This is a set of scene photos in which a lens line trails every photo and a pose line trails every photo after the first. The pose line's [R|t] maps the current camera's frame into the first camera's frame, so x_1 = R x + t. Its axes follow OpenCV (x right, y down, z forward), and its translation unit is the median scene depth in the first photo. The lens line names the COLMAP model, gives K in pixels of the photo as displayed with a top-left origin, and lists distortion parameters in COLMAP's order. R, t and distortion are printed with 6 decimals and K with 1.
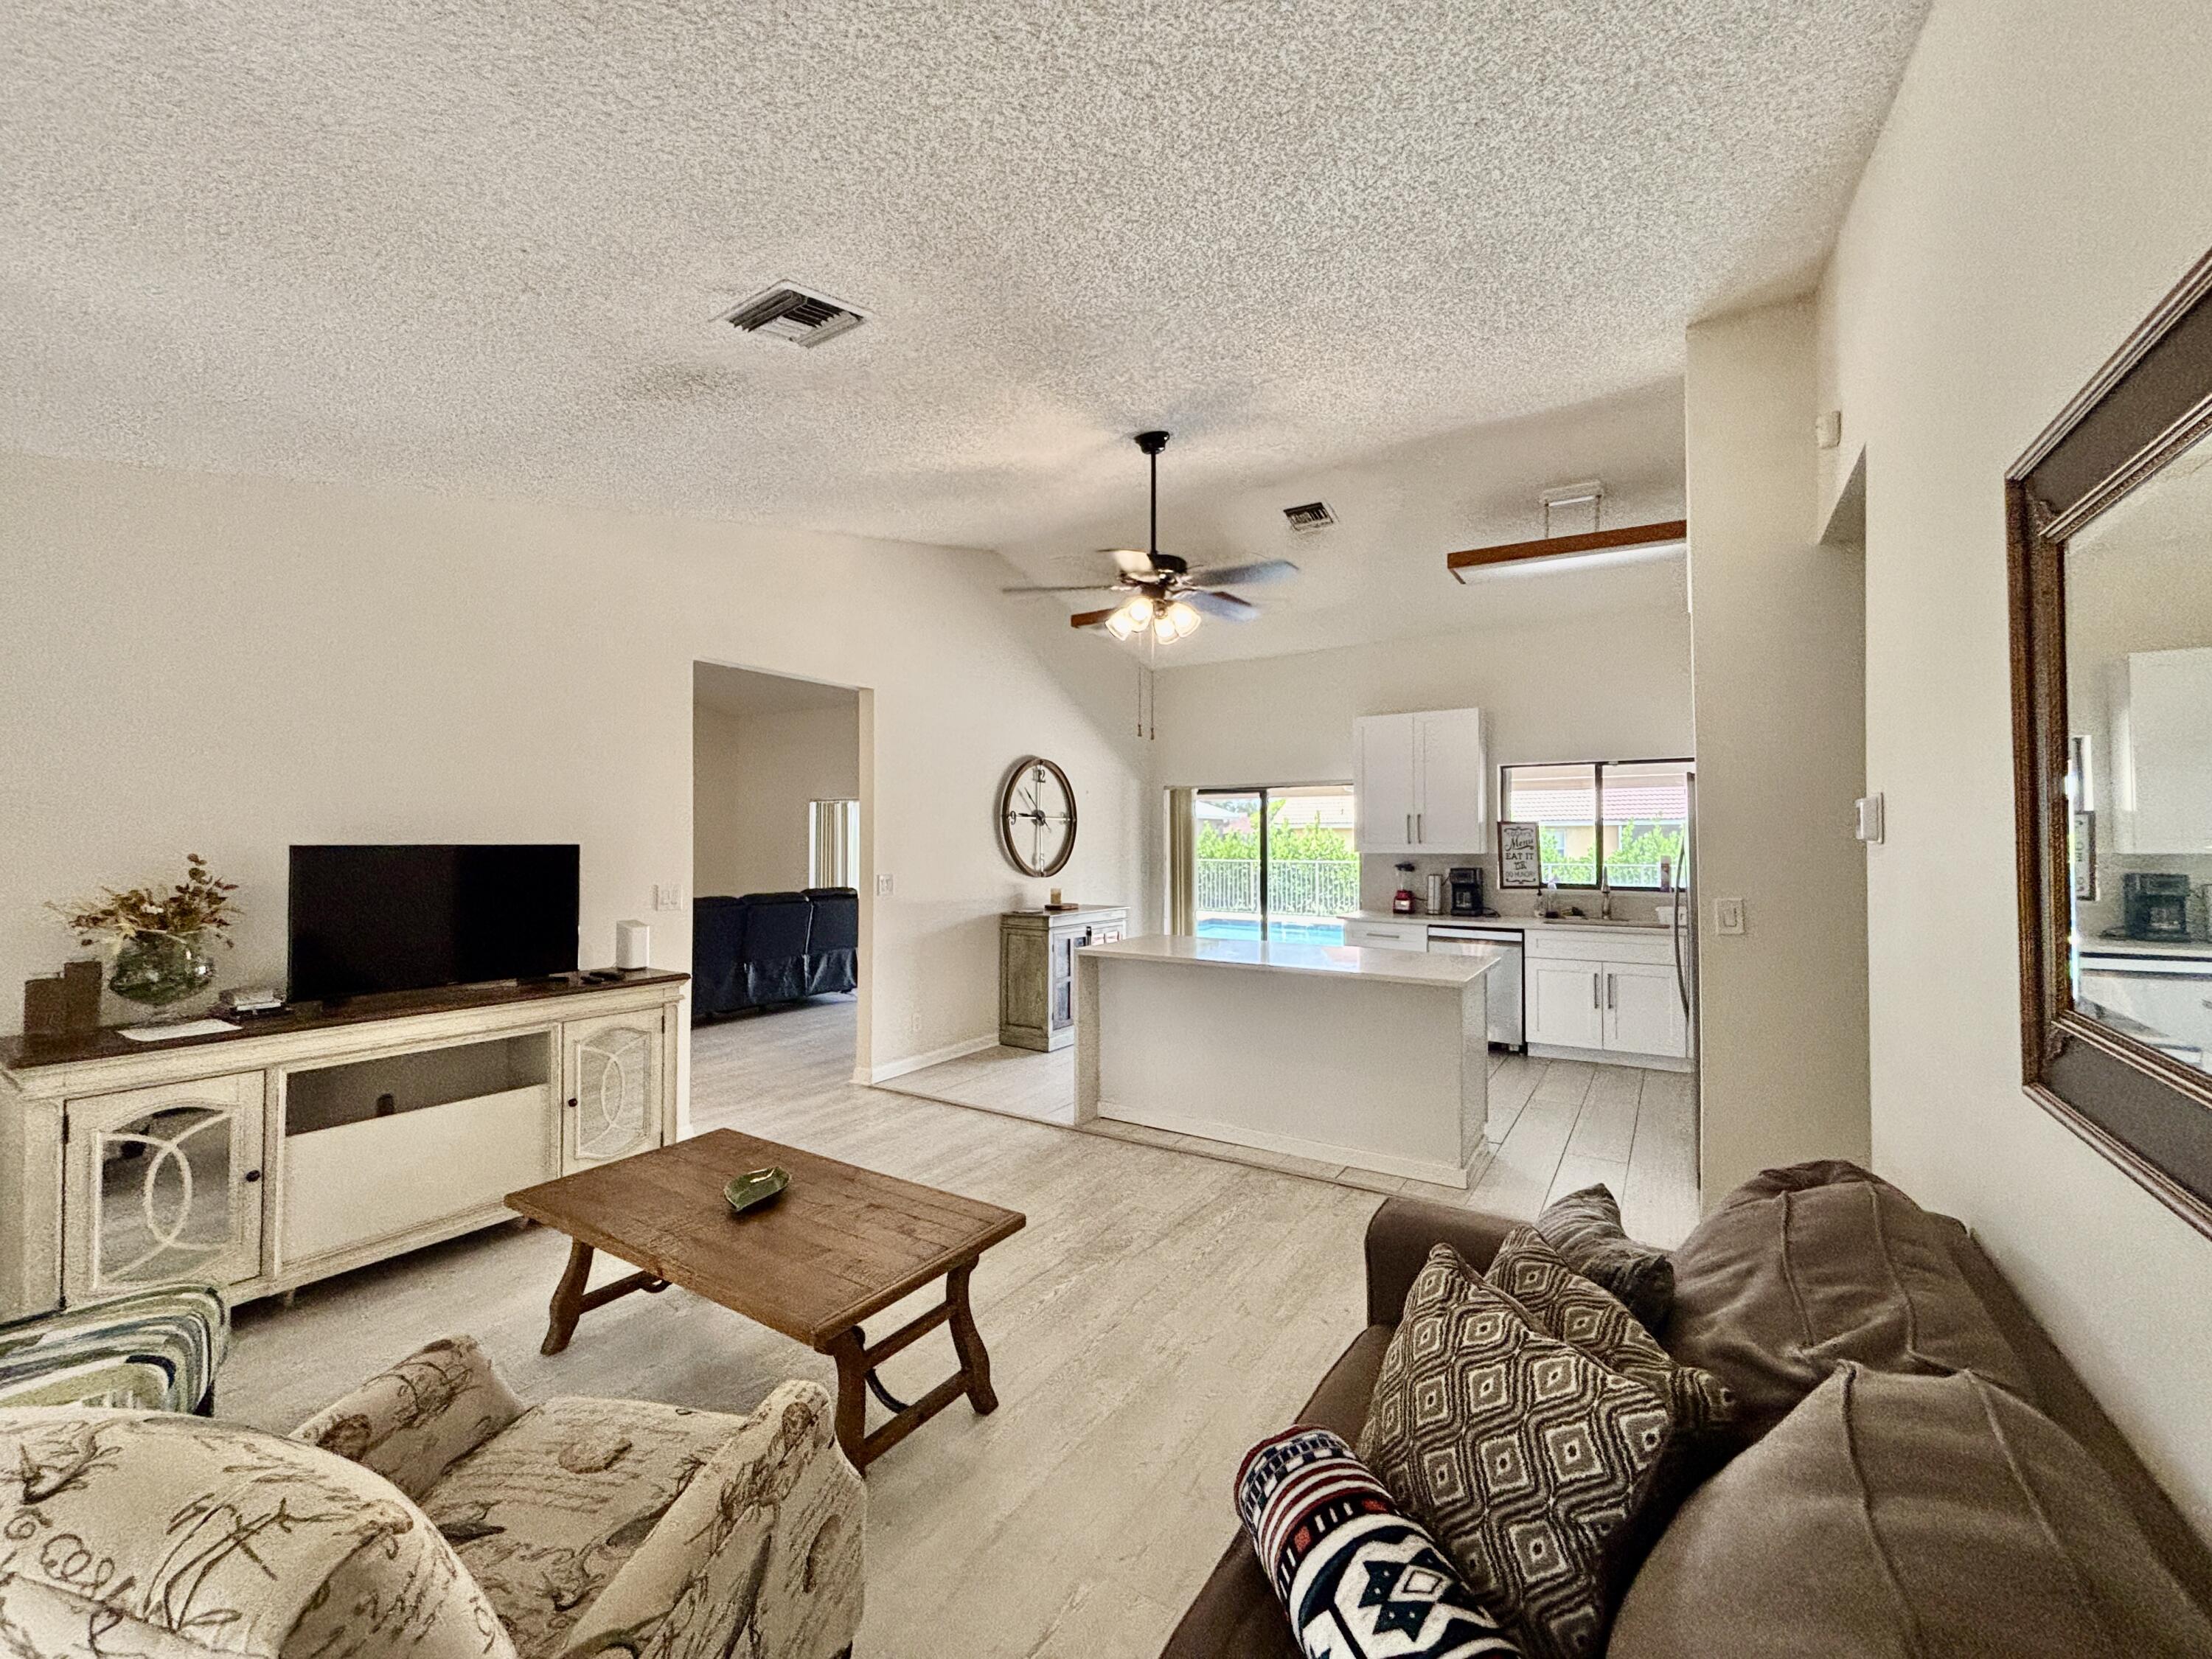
lens RADIAL K [[889.2, 0, 1097.4], [0, 889.2, 837.9], [0, 0, 1]] dist [-0.000007, 0.000065]
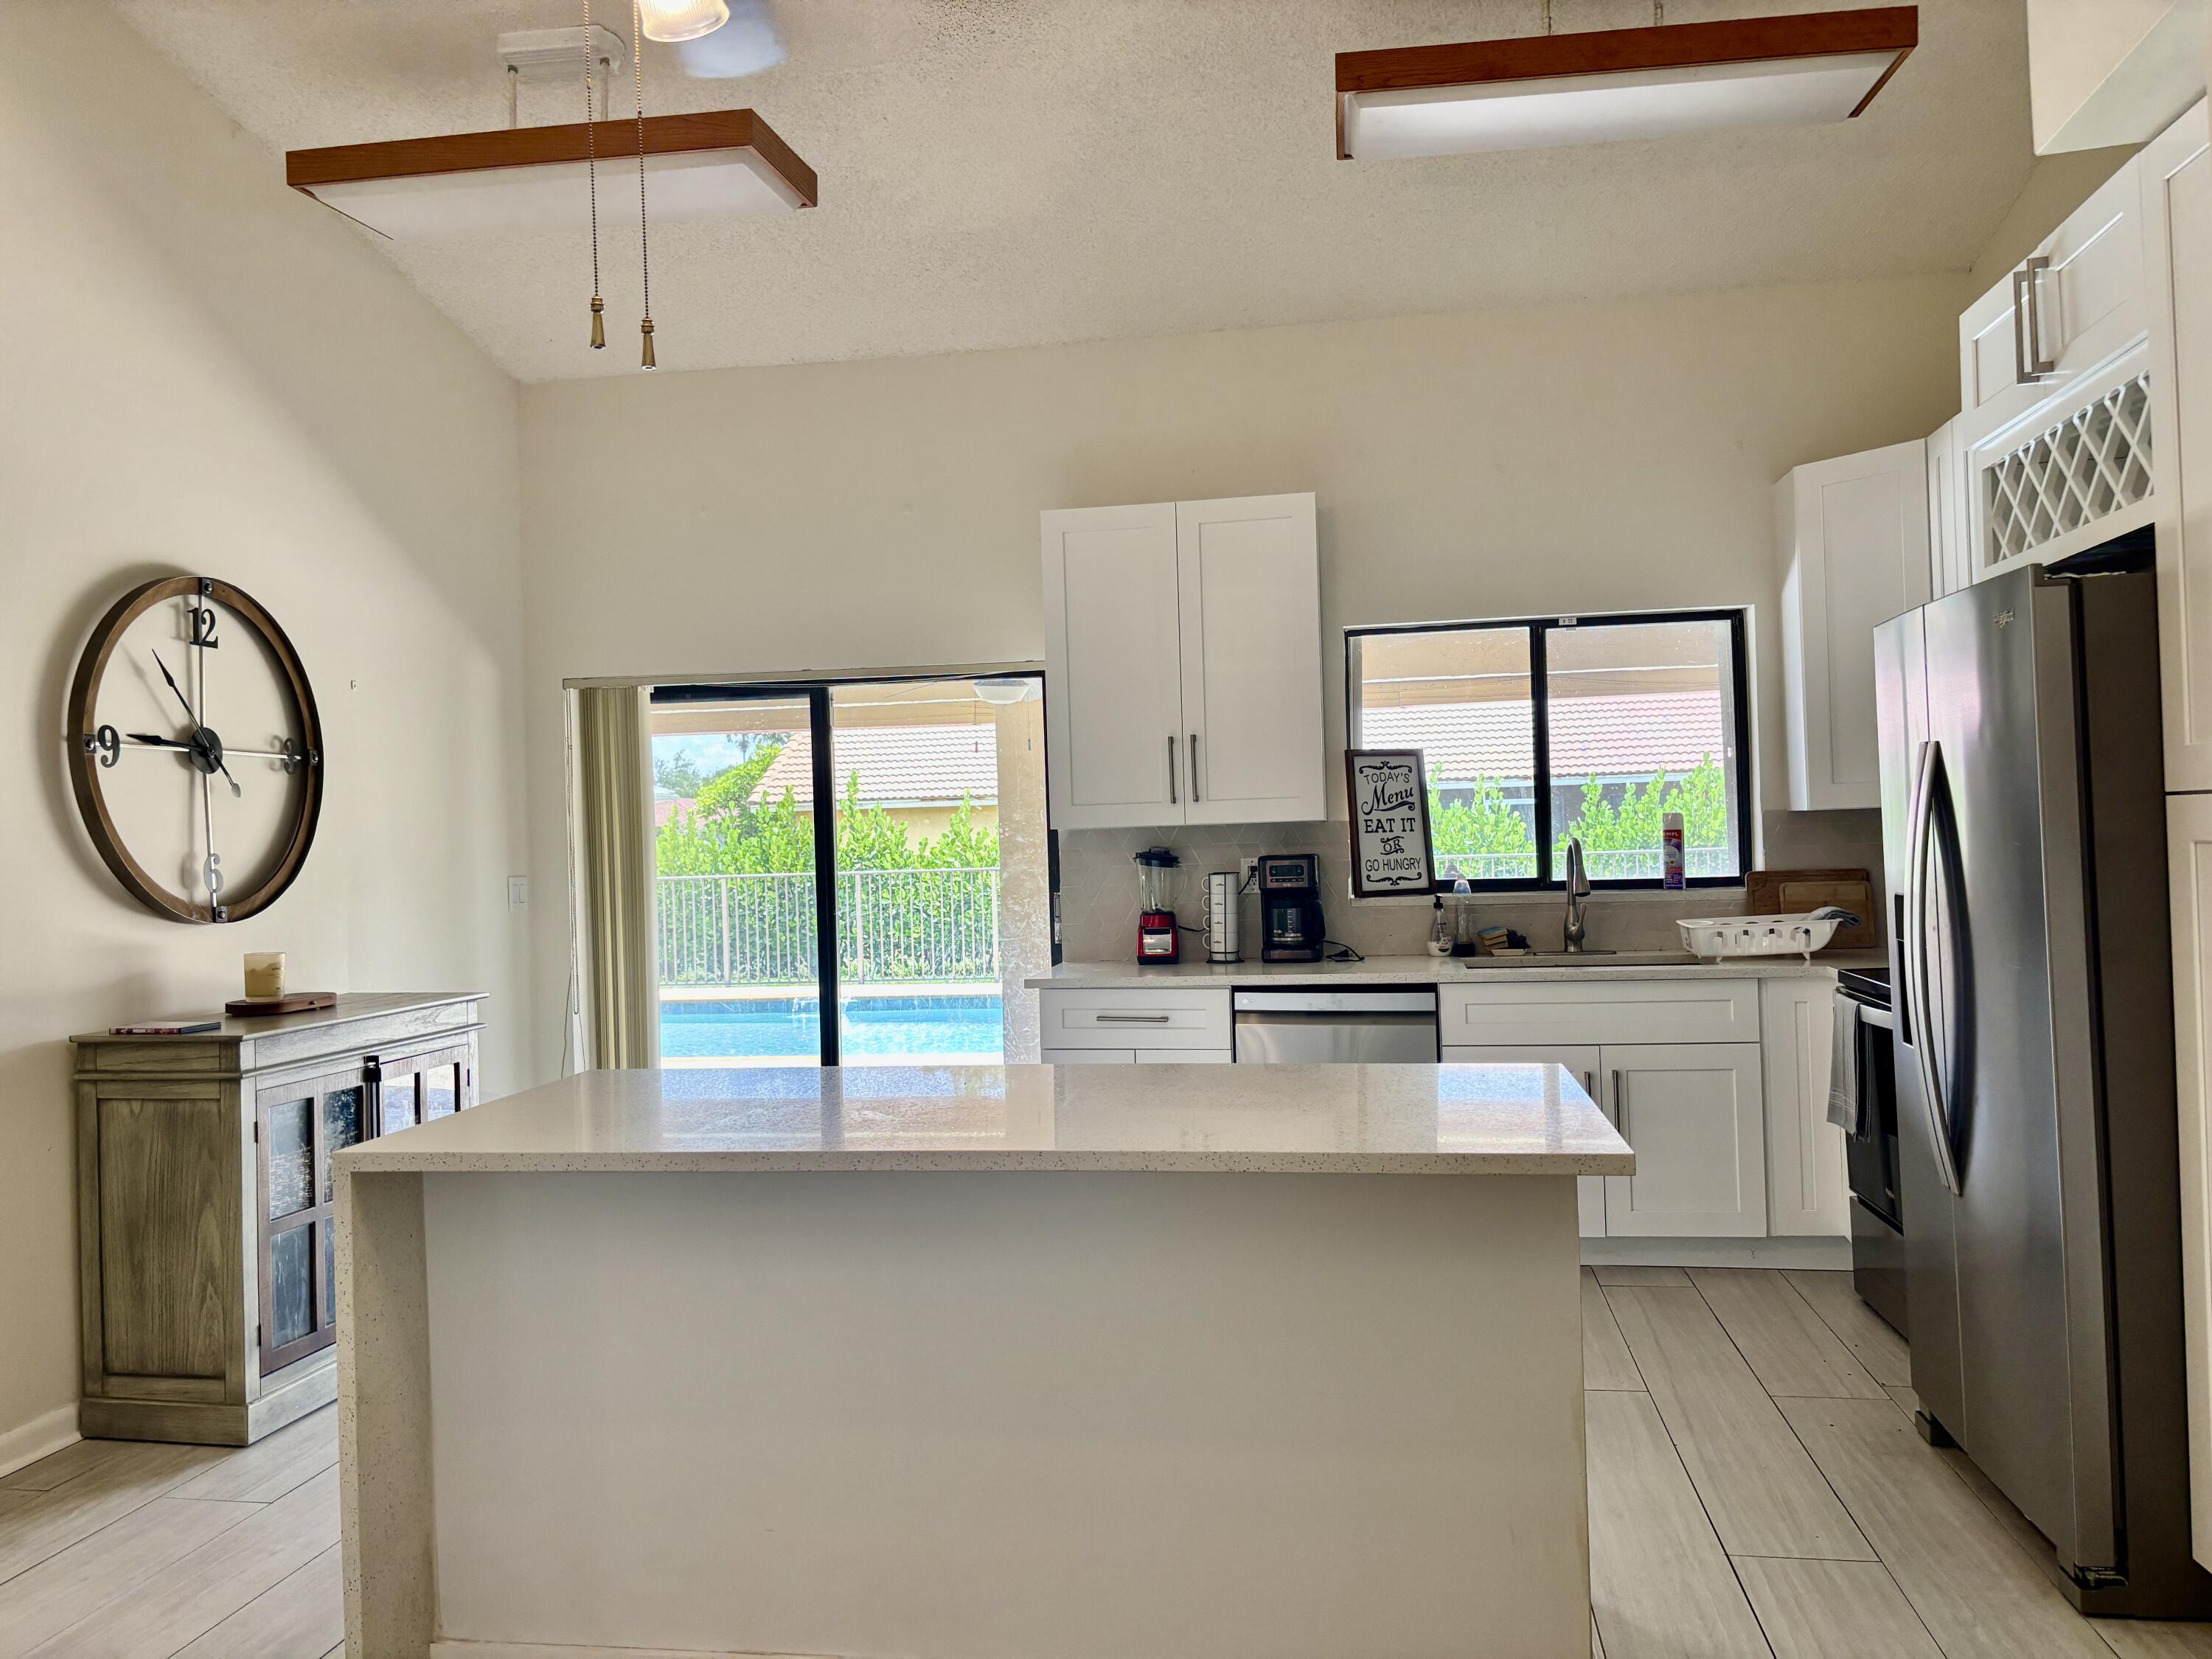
lens RADIAL K [[1669.3, 0, 1106.0], [0, 1669.3, 829.5], [0, 0, 1]] dist [0.012665, 0.000759]
pose [[0.913082, -0.027002, 0.406881, -0.010602], [0.026820, 0.999621, 0.006150, 0.014329], [-0.406893, 0.005297, 0.913461, 0.280235]]
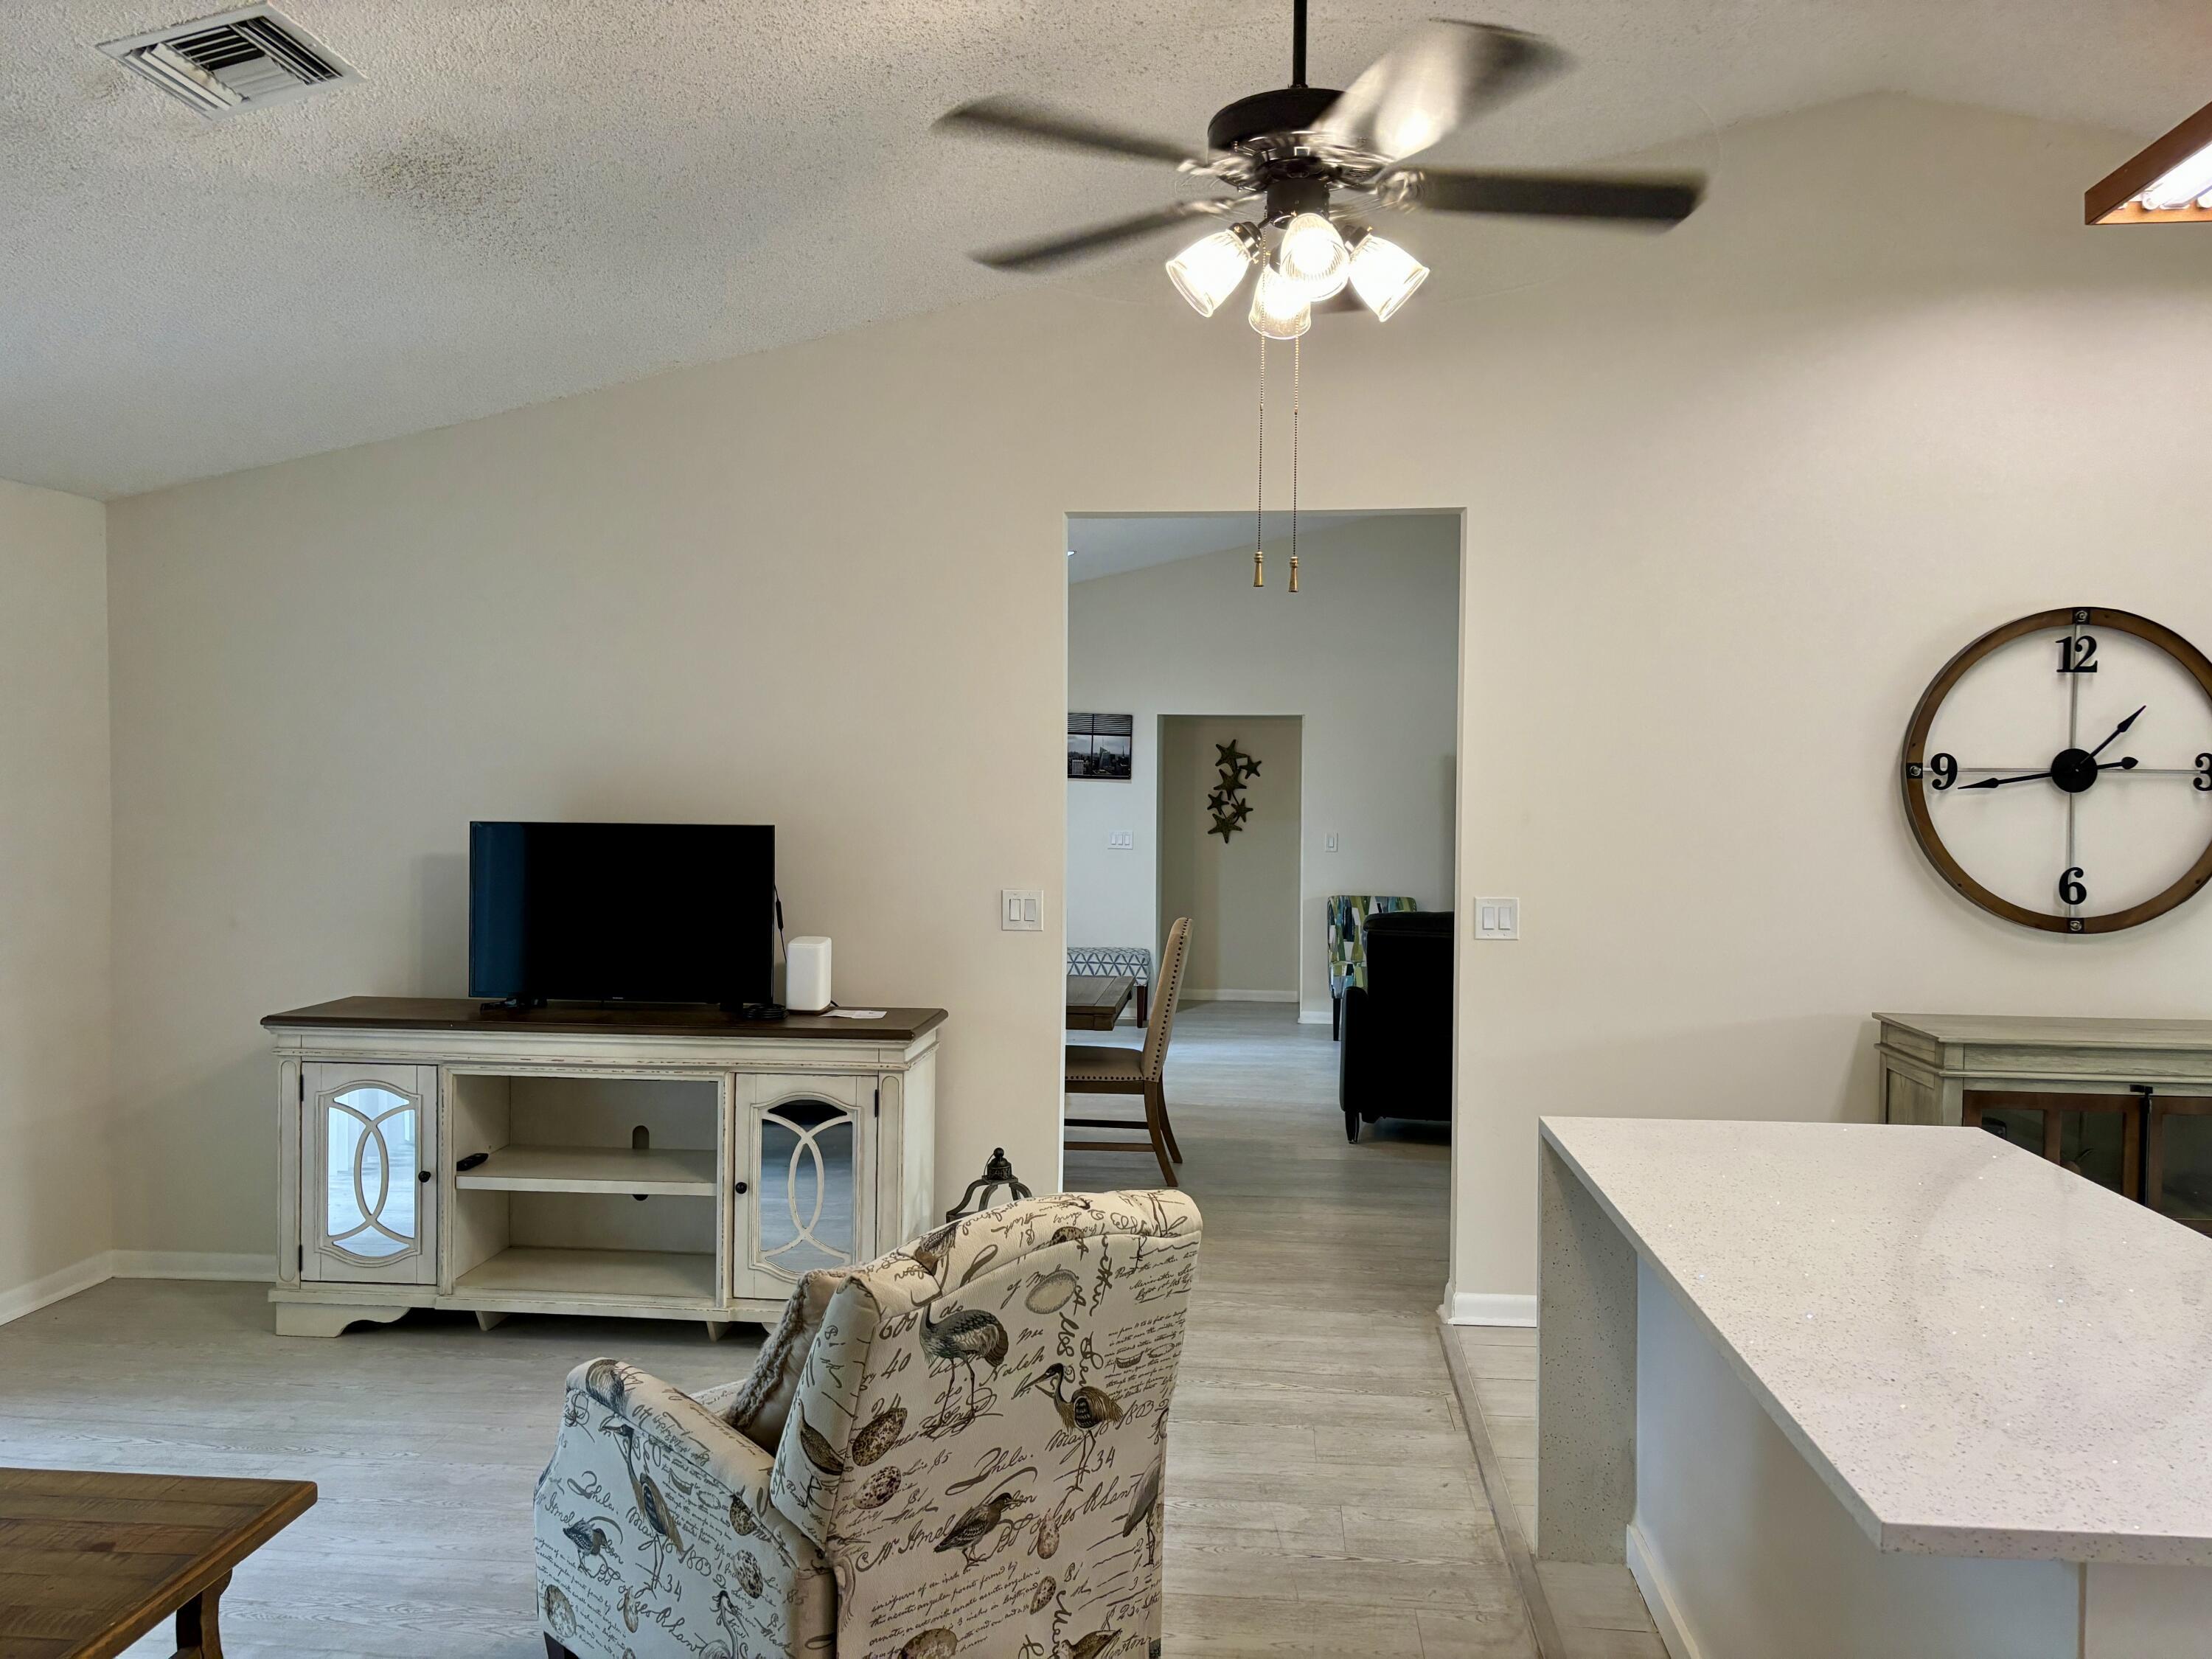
lens RADIAL K [[1653.4, 0, 1110.4], [0, 1653.4, 836.8], [0, 0, 1]] dist [0.047629, -0.002319]
pose [[0.469117, 0.028726, -0.882669, 0.384056], [-0.008351, 0.999570, 0.028092, -0.012341], [0.883097, -0.005807, 0.469155, 0.344056]]
